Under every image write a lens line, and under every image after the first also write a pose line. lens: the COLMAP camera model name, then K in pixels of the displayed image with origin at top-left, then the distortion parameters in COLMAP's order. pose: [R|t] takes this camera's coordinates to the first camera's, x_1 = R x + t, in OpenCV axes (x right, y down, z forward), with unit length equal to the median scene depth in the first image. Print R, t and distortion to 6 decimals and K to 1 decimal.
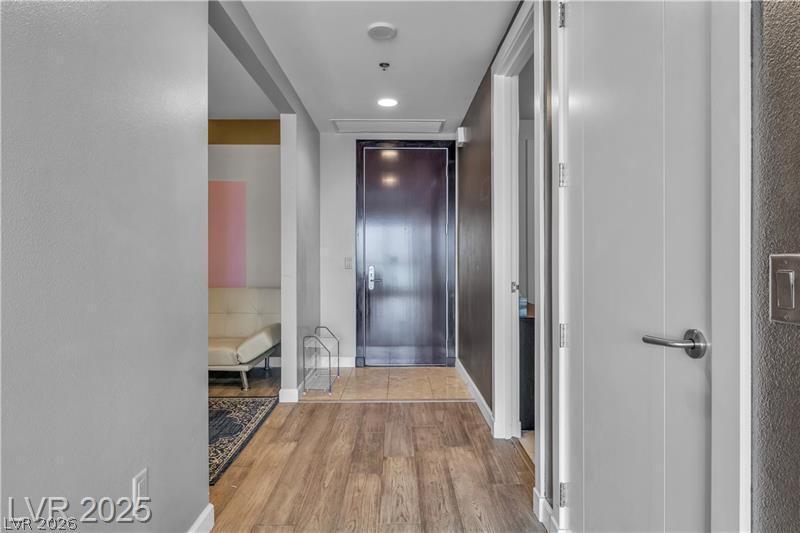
lens RADIAL K [[471.4, 0, 400.0], [0, 471.4, 266.5], [0, 0, 1]] dist [0.000386, 0.000197]
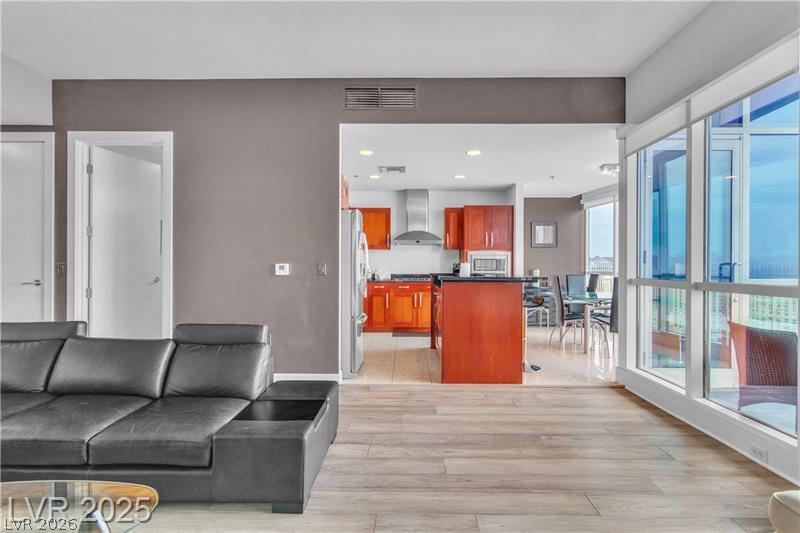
lens RADIAL K [[409.2, 0, 400.0], [0, 409.2, 266.5], [0, 0, 1]] dist [-0.002203, -0.000097]
pose [[0.048100, 0.003310, 0.998837, -0.653937], [0.010701, 0.999935, -0.003829, 0.010785], [-0.998785, 0.010873, 0.048061, -0.560530]]
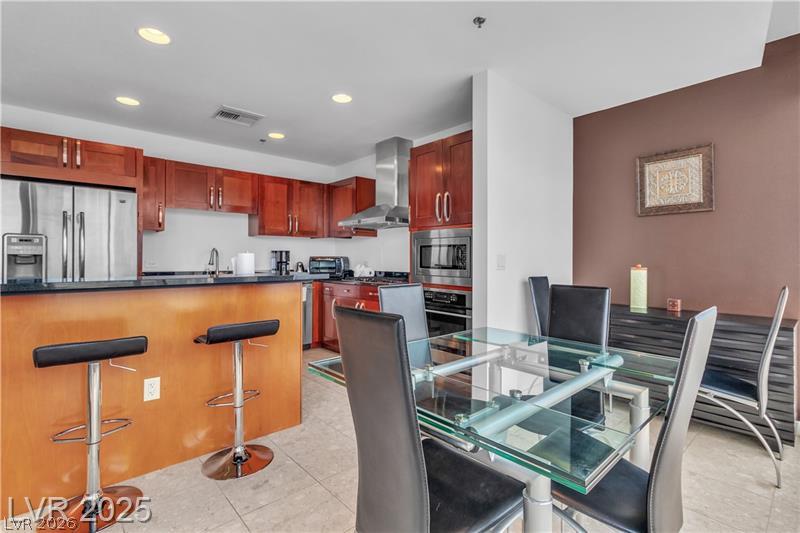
lens RADIAL K [[380.3, 0, 400.1], [0, 380.3, 261.0], [0, 0, 1]] dist [0.003582, 0.000559]
pose [[0.763303, 0.001796, 0.646039, 0.305923], [0.002863, 0.999977, -0.006164, 0.012748], [-0.646035, 0.006555, 0.763280, -1.268317]]
